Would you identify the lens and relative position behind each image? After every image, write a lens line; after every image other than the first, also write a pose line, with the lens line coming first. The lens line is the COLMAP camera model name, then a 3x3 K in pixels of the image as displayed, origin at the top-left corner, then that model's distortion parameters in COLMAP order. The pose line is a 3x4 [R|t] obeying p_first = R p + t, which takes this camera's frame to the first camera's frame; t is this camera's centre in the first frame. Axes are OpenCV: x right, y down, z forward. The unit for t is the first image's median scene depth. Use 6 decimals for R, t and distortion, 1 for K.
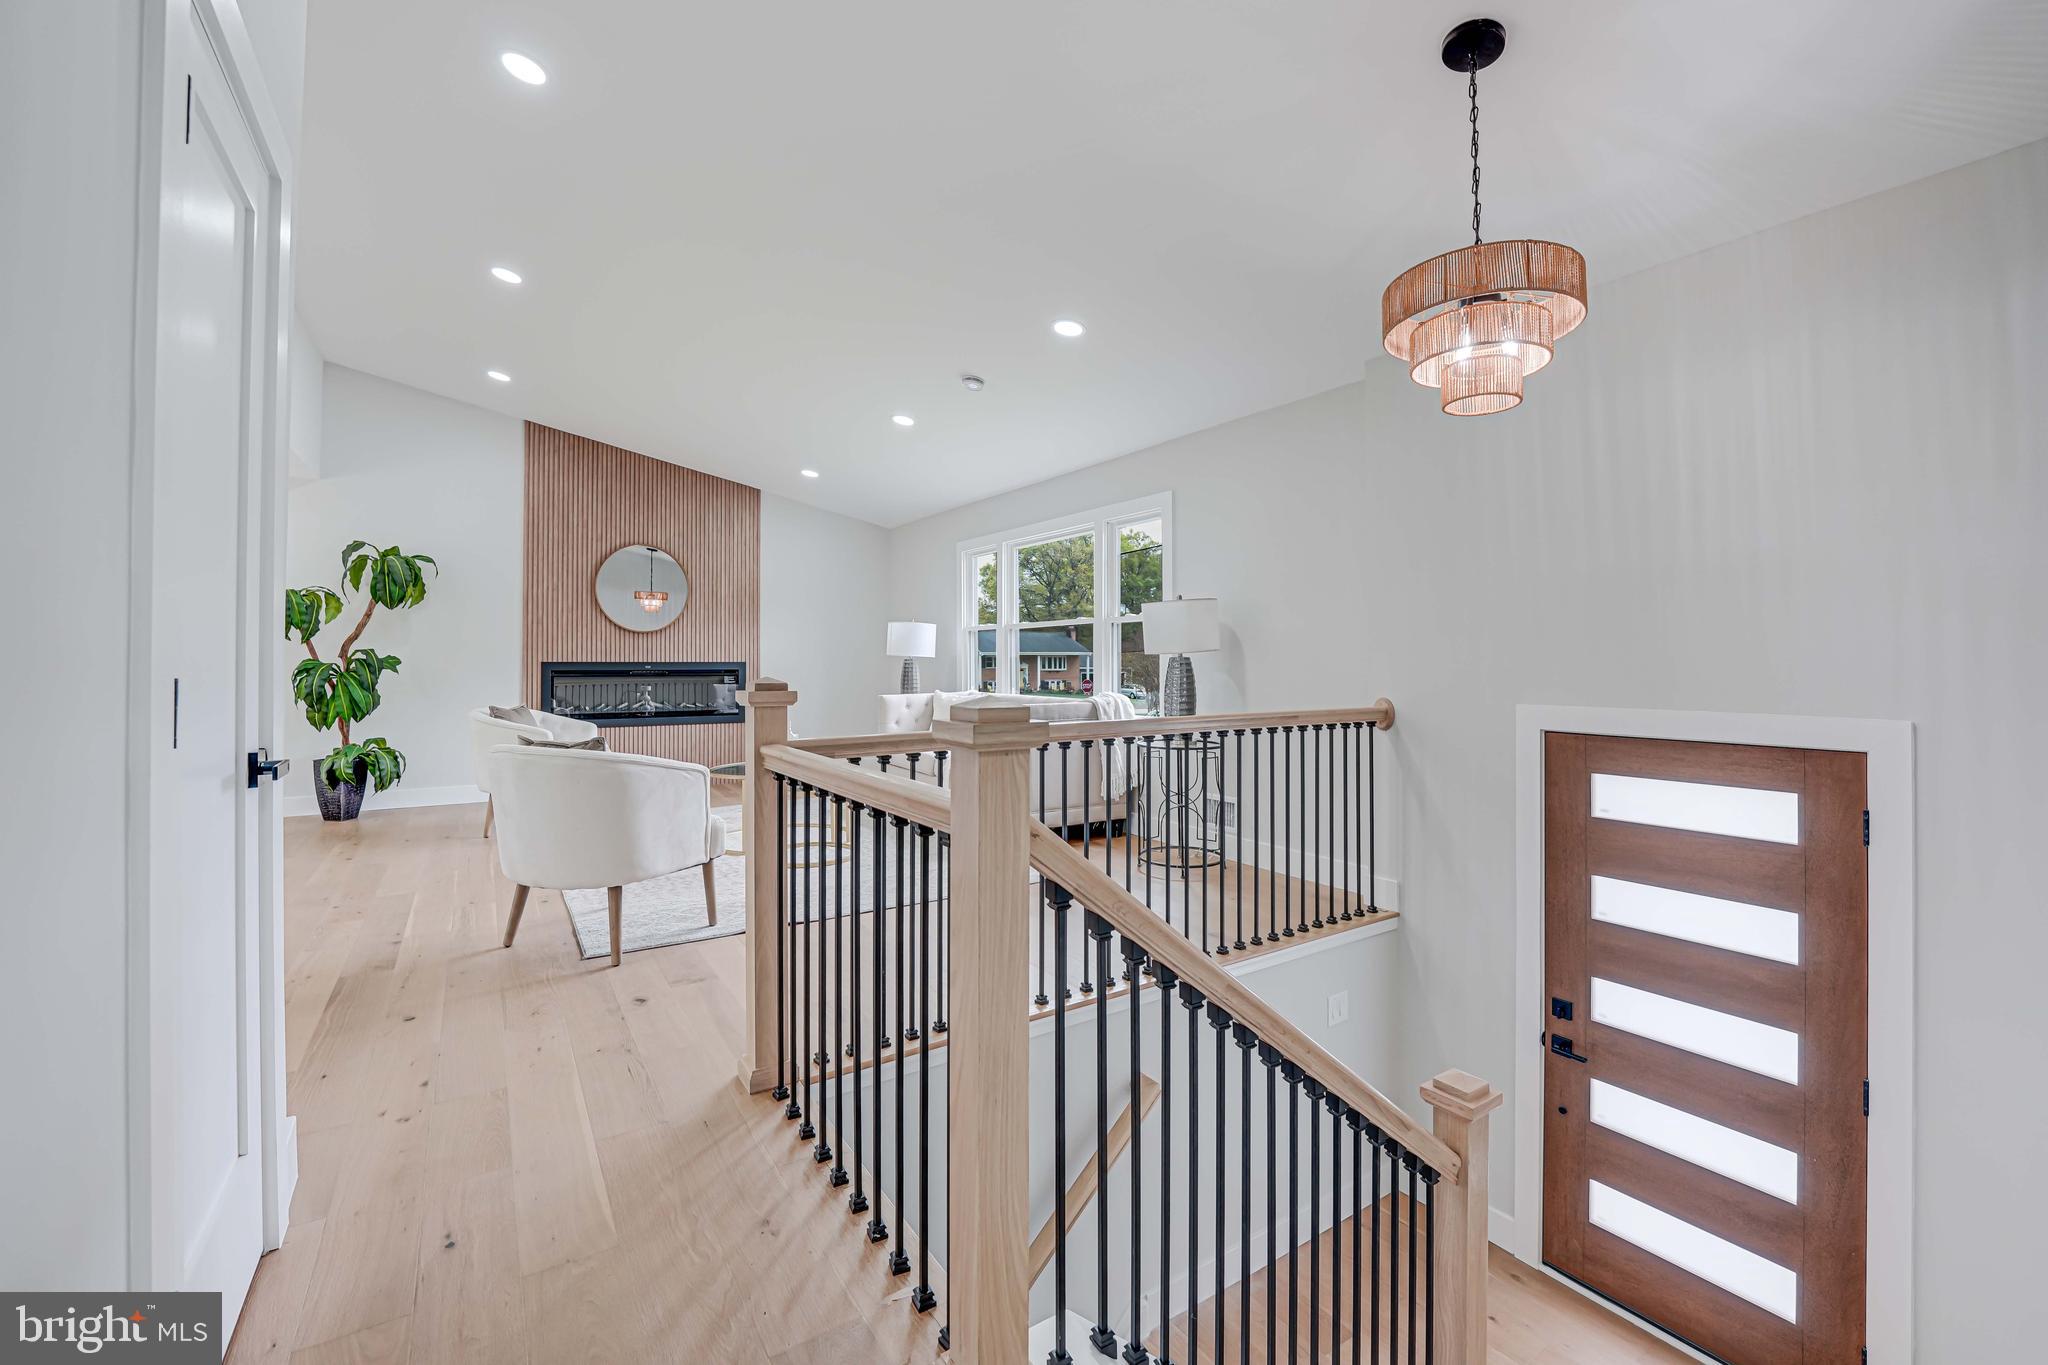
lens RADIAL K [[834.9, 0, 1016.8], [0, 834.9, 665.6], [0, 0, 1]] dist [-0.000683, -0.000015]
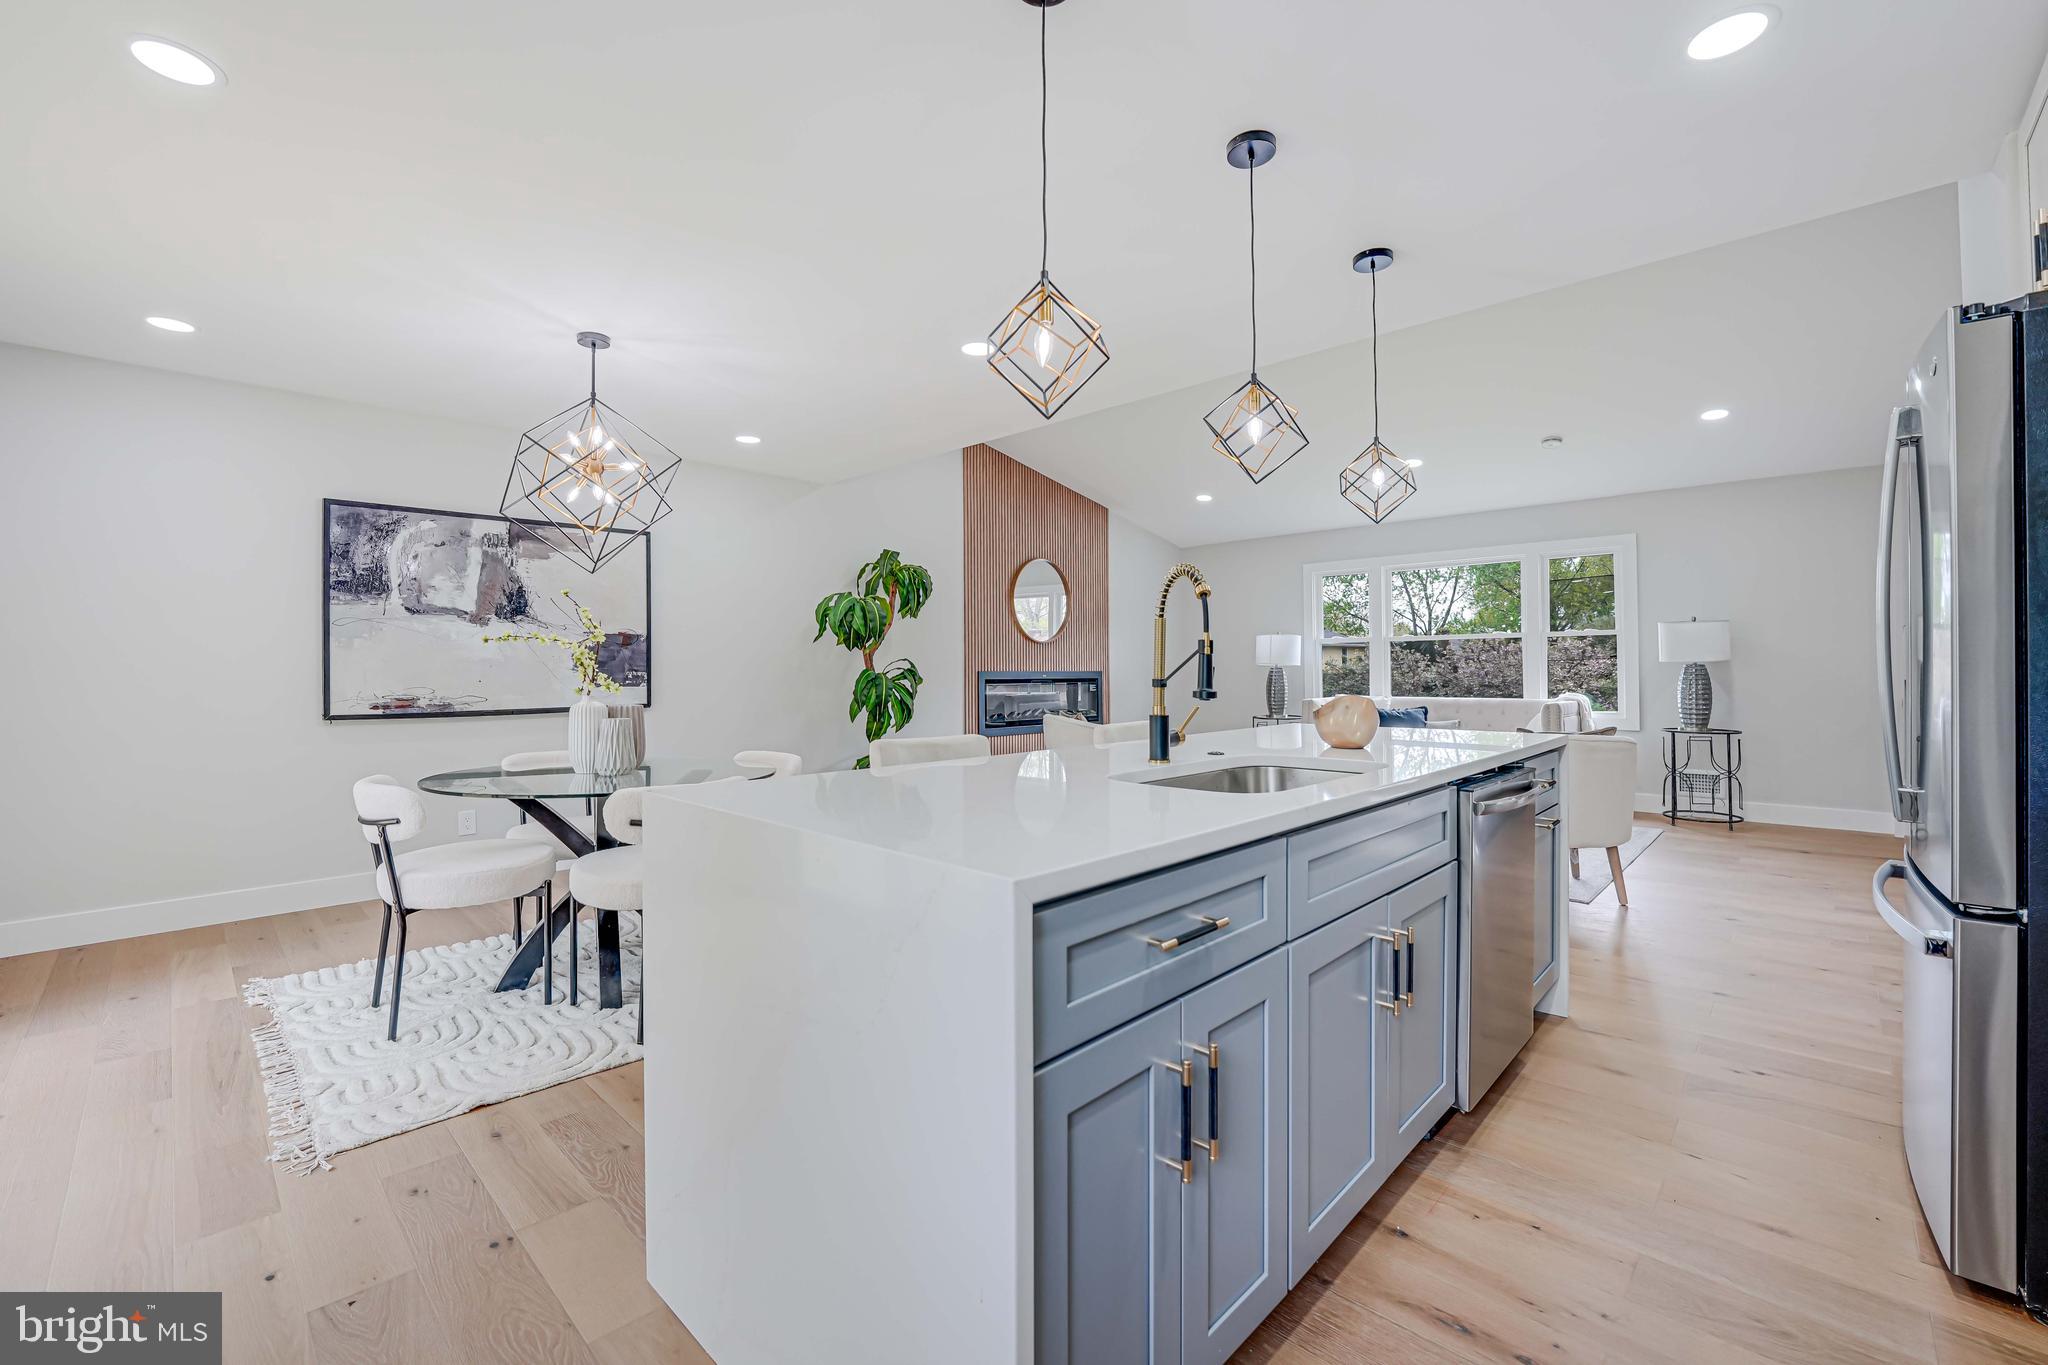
lens RADIAL K [[840.9, 0, 1024.0], [0, 840.9, 682.5], [0, 0, 1]] dist [0.000847, 0.000118]
pose [[0.970852, -0.003633, 0.239650, -0.722557], [0.002212, 0.999978, 0.006197, 0.003149], [-0.239668, -0.005486, 0.970839, -0.007874]]
